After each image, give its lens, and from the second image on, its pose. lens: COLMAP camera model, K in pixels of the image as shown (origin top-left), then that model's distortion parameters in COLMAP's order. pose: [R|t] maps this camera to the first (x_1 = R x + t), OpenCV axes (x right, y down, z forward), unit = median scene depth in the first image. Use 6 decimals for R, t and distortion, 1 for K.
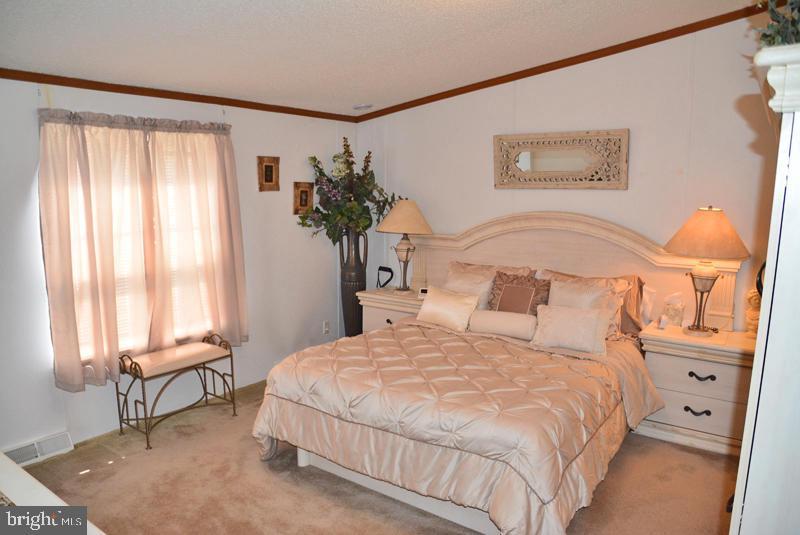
lens RADIAL K [[562.3, 0, 390.9], [0, 562.3, 284.2], [0, 0, 1]] dist [-0.135639, 0.075726]
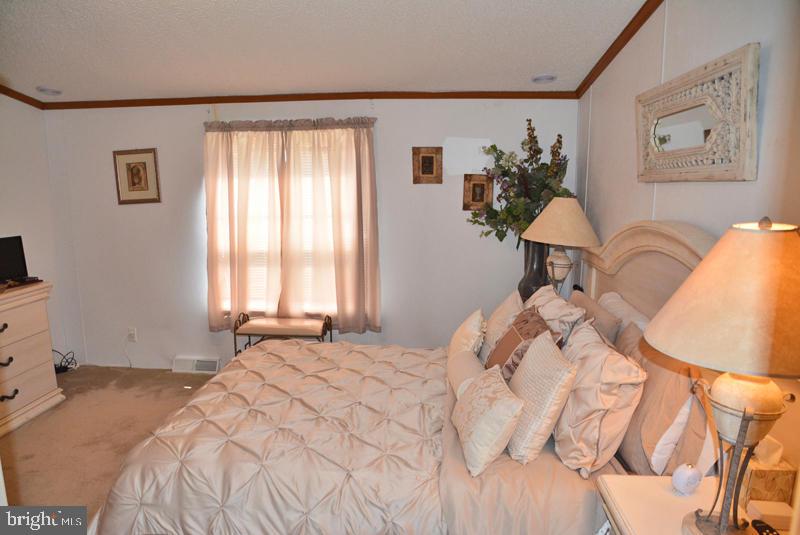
lens RADIAL K [[562.3, 0, 390.9], [0, 562.3, 284.2], [0, 0, 1]] dist [-0.135639, 0.075726]
pose [[0.524321, 0.149824, -0.838236, 0.646874], [-0.143850, 0.985836, 0.086227, -0.081458], [0.839282, 0.075370, 0.538447, 0.509176]]
